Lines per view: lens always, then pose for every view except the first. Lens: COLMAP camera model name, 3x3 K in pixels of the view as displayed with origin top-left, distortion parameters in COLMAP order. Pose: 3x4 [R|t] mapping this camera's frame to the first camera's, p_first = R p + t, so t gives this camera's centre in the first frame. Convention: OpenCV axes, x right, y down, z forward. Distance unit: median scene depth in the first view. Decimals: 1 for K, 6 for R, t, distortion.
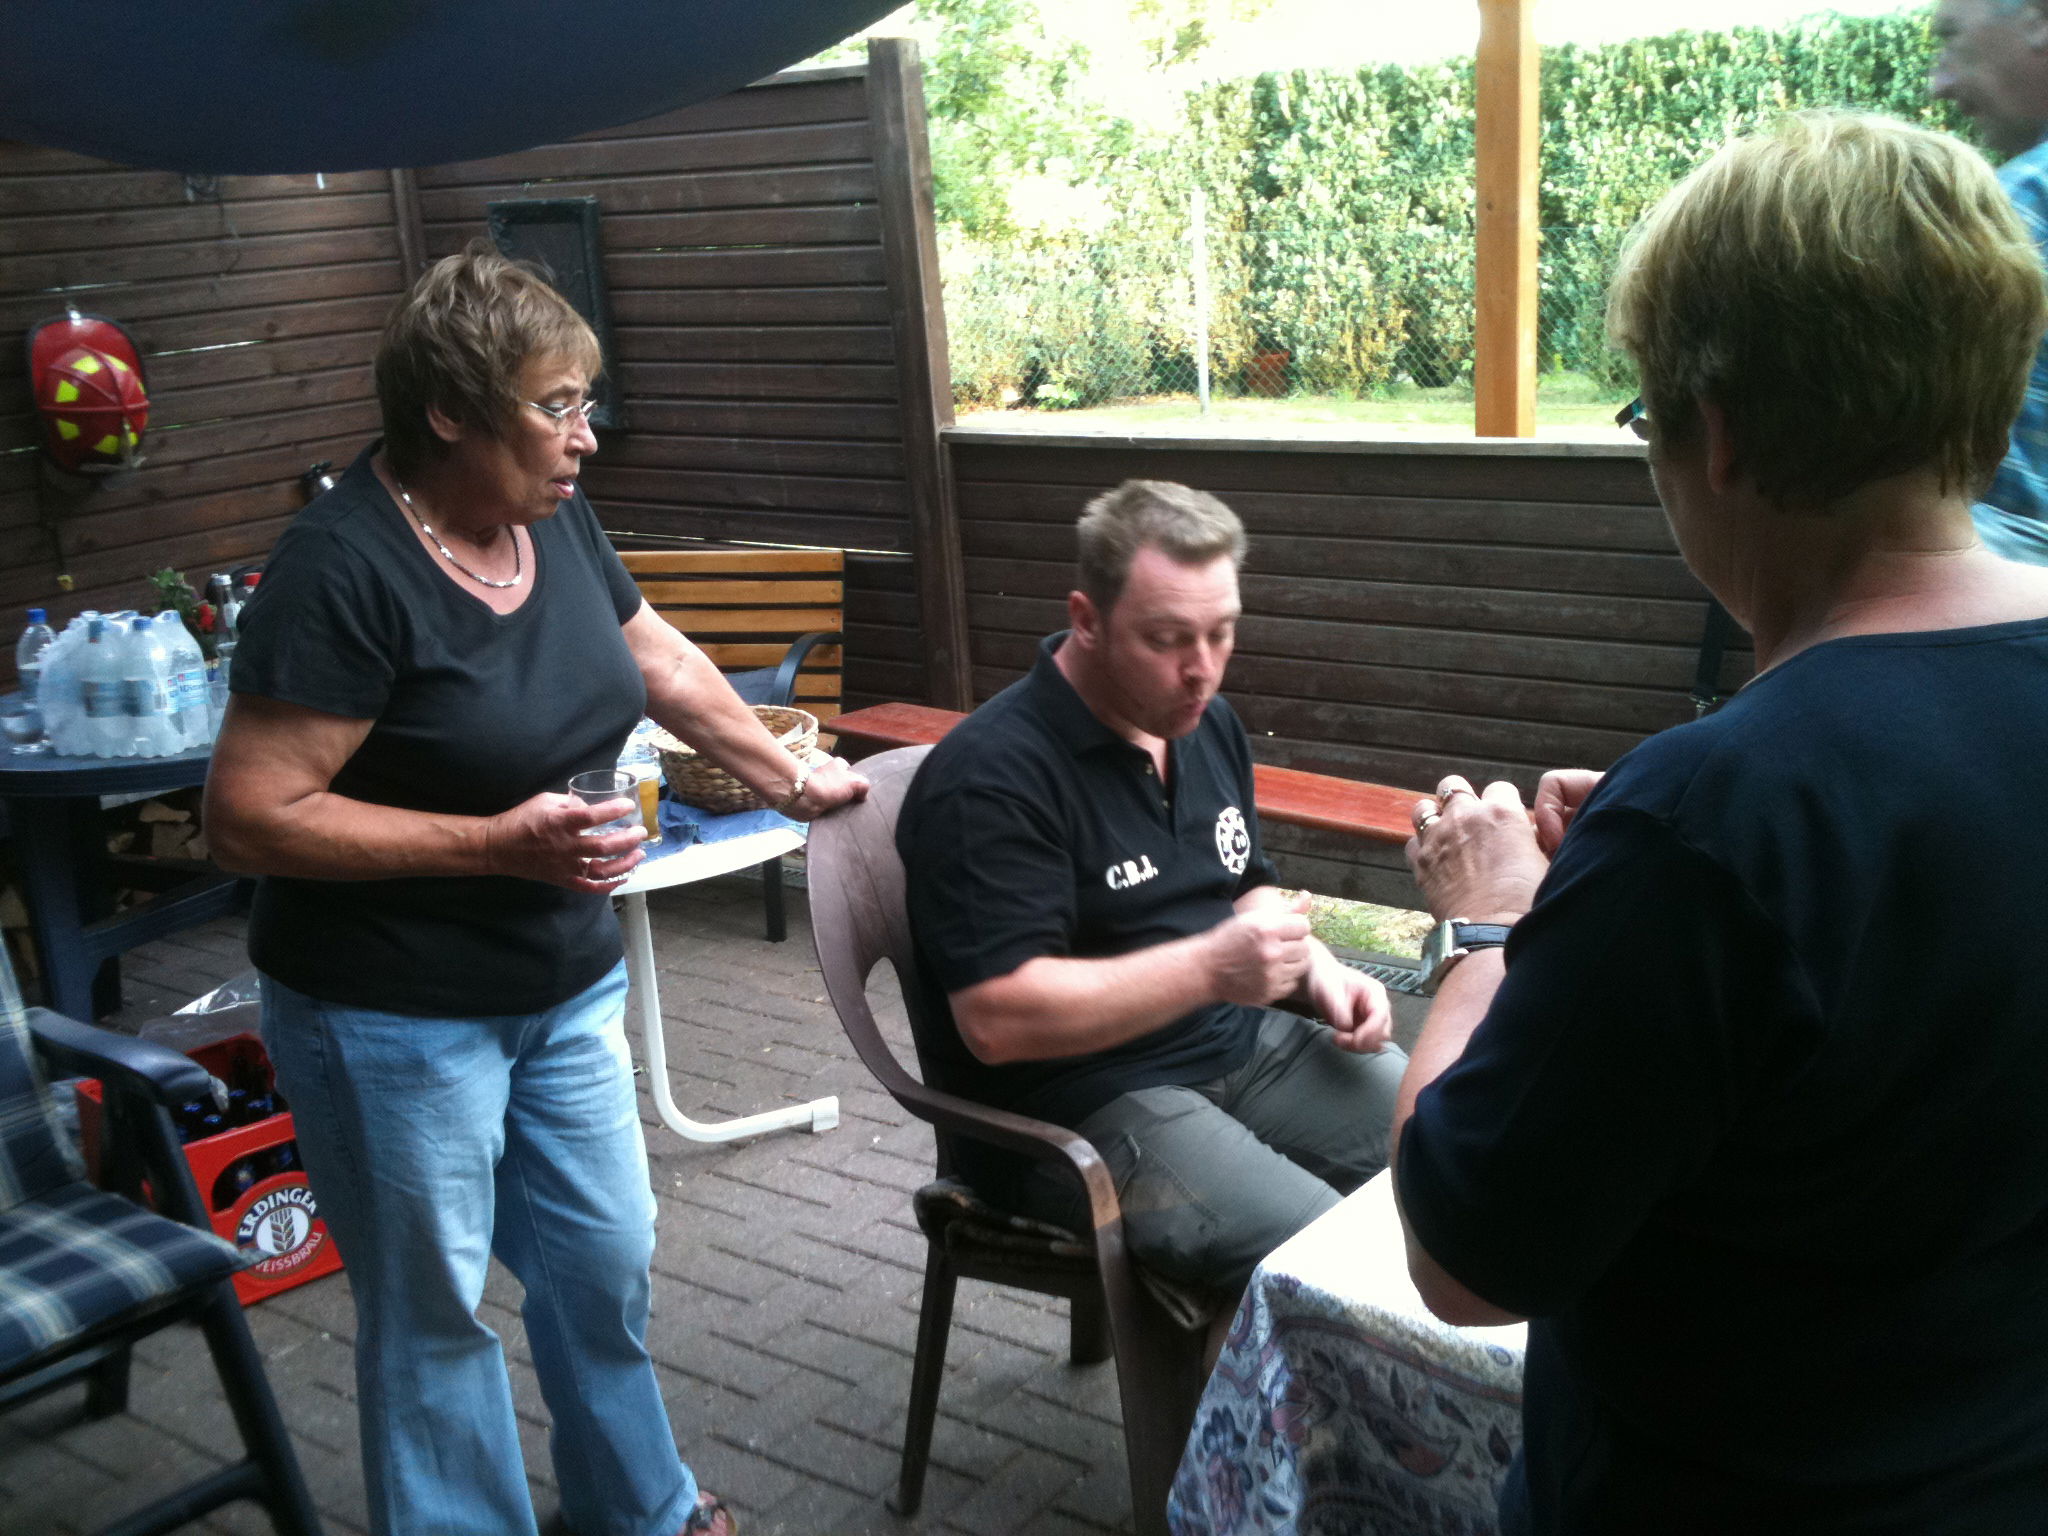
lens RADIAL K [[2172.9, 0, 1023.4], [0, 2172.9, 772.3], [0, 0, 1]] dist [0.002036, 0.000000]
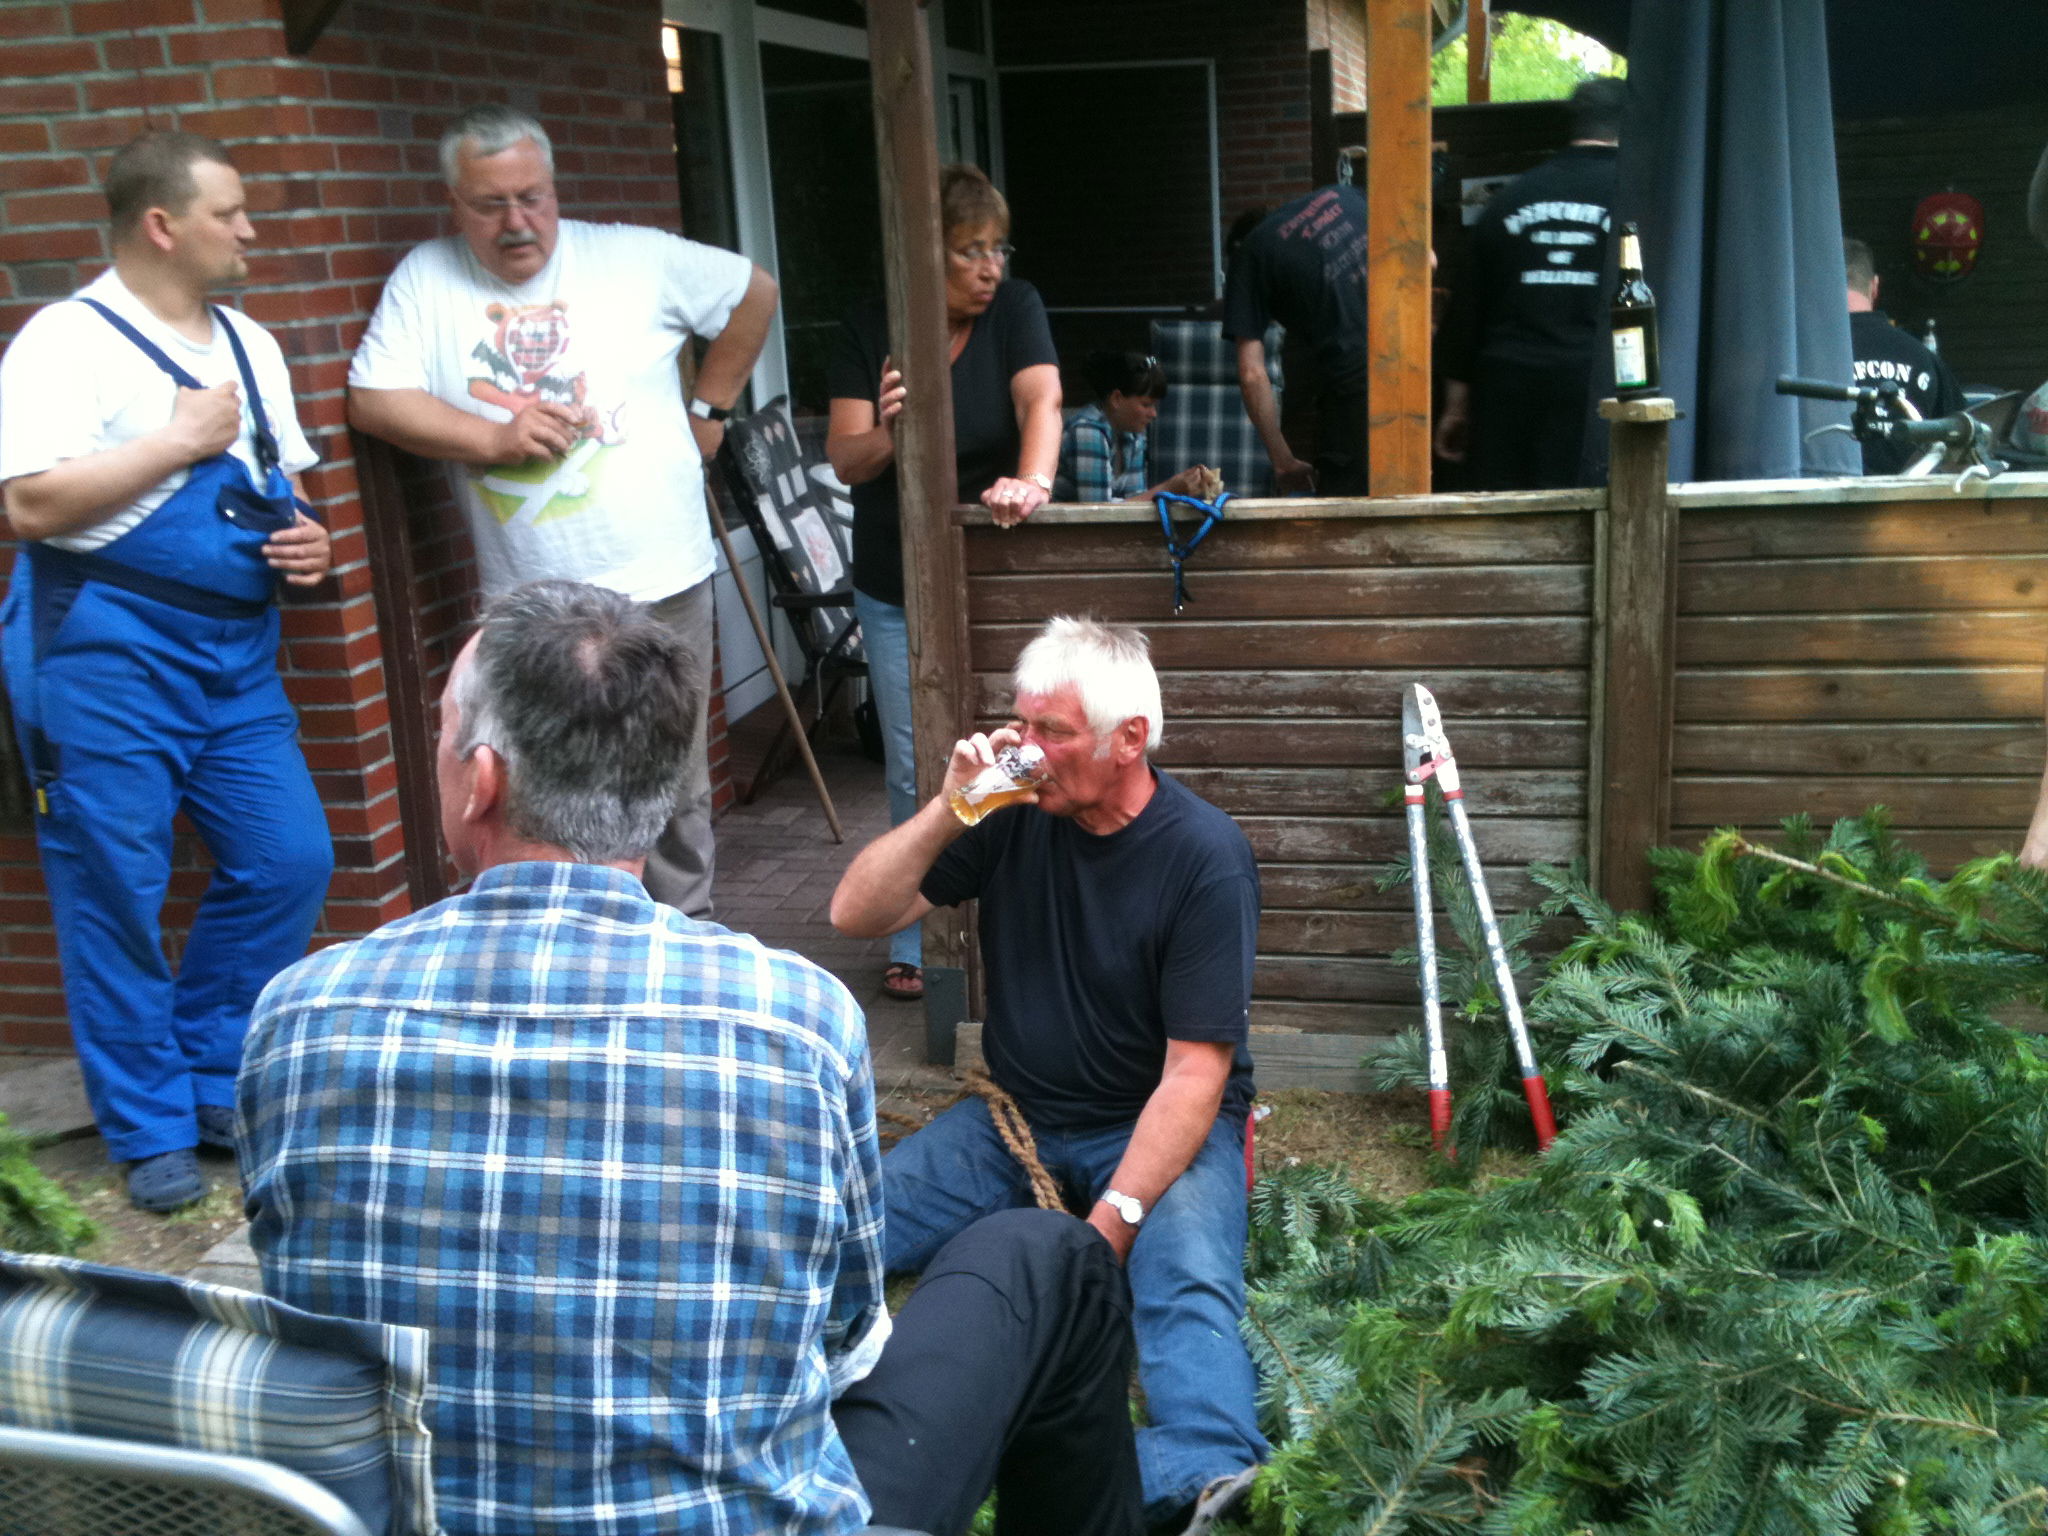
lens RADIAL K [[2172.9, 0, 1027.9], [0, 2172.9, 756.4], [0, 0, 1]] dist [0.002036, 0.000000]
pose [[0.419273, 0.257799, -0.870488, 0.864206], [-0.219829, 0.959130, 0.178169, 0.073324], [0.880843, 0.116657, 0.458809, -0.379062]]
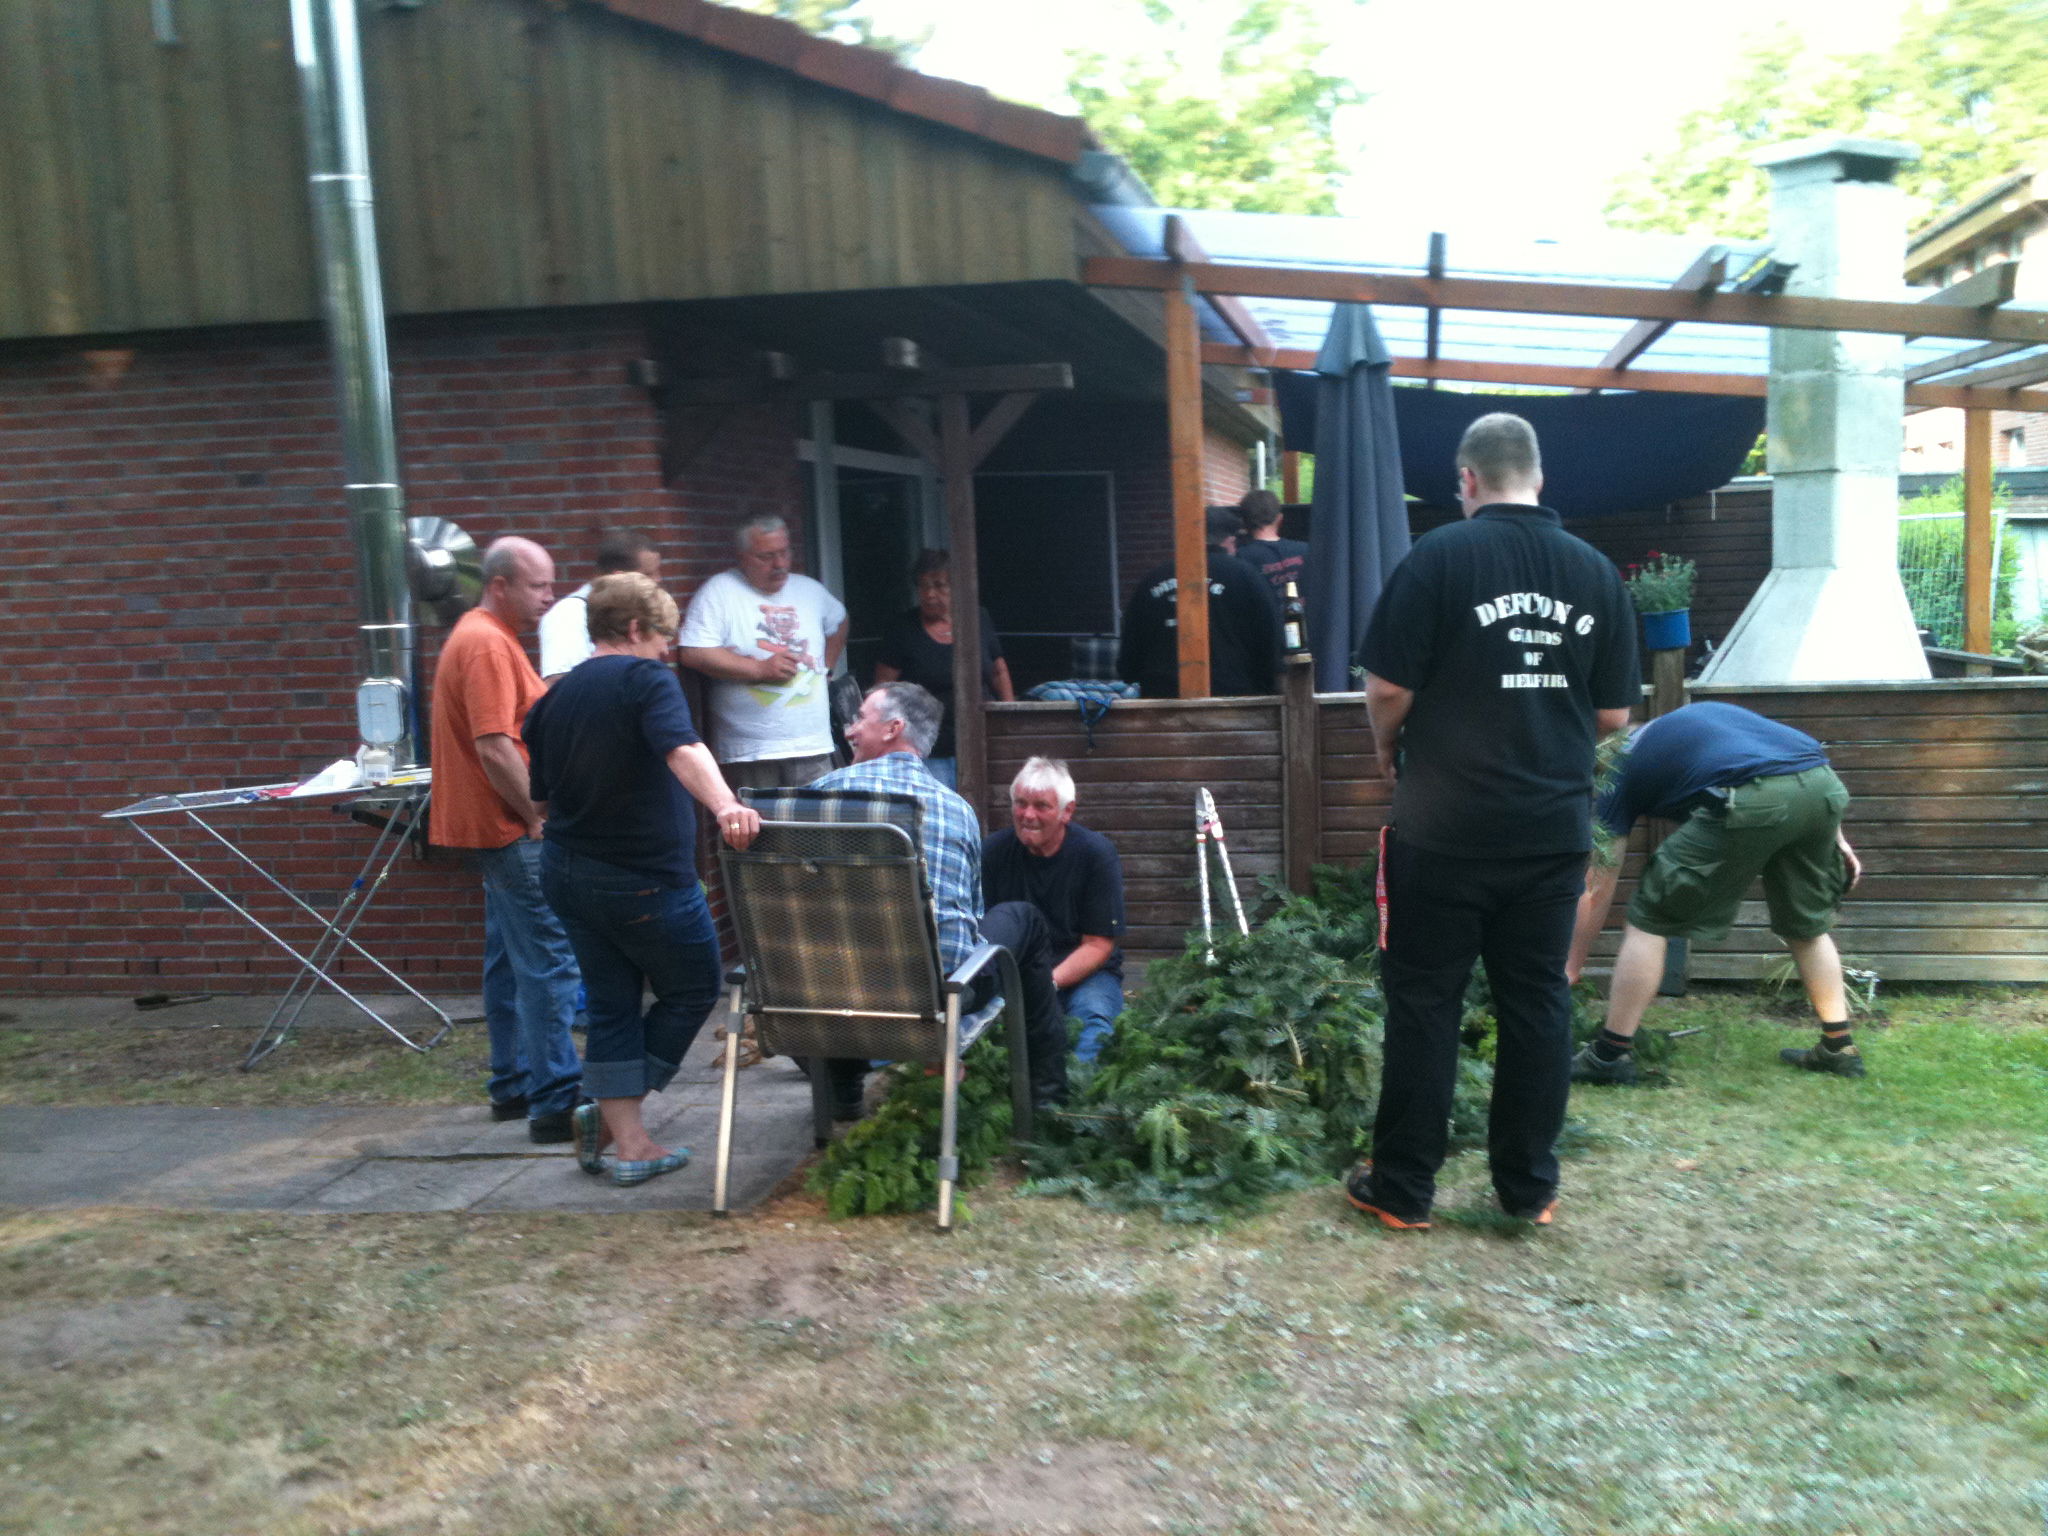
lens RADIAL K [[2172.9, 0, 1021.7], [0, 2172.9, 766.5], [0, 0, 1]] dist [0.002036, 0.000000]
pose [[0.451317, 0.127947, -0.883143, 1.638719], [-0.234380, 0.971917, 0.021032, 0.139663], [0.861033, 0.197499, 0.468631, -0.799699]]
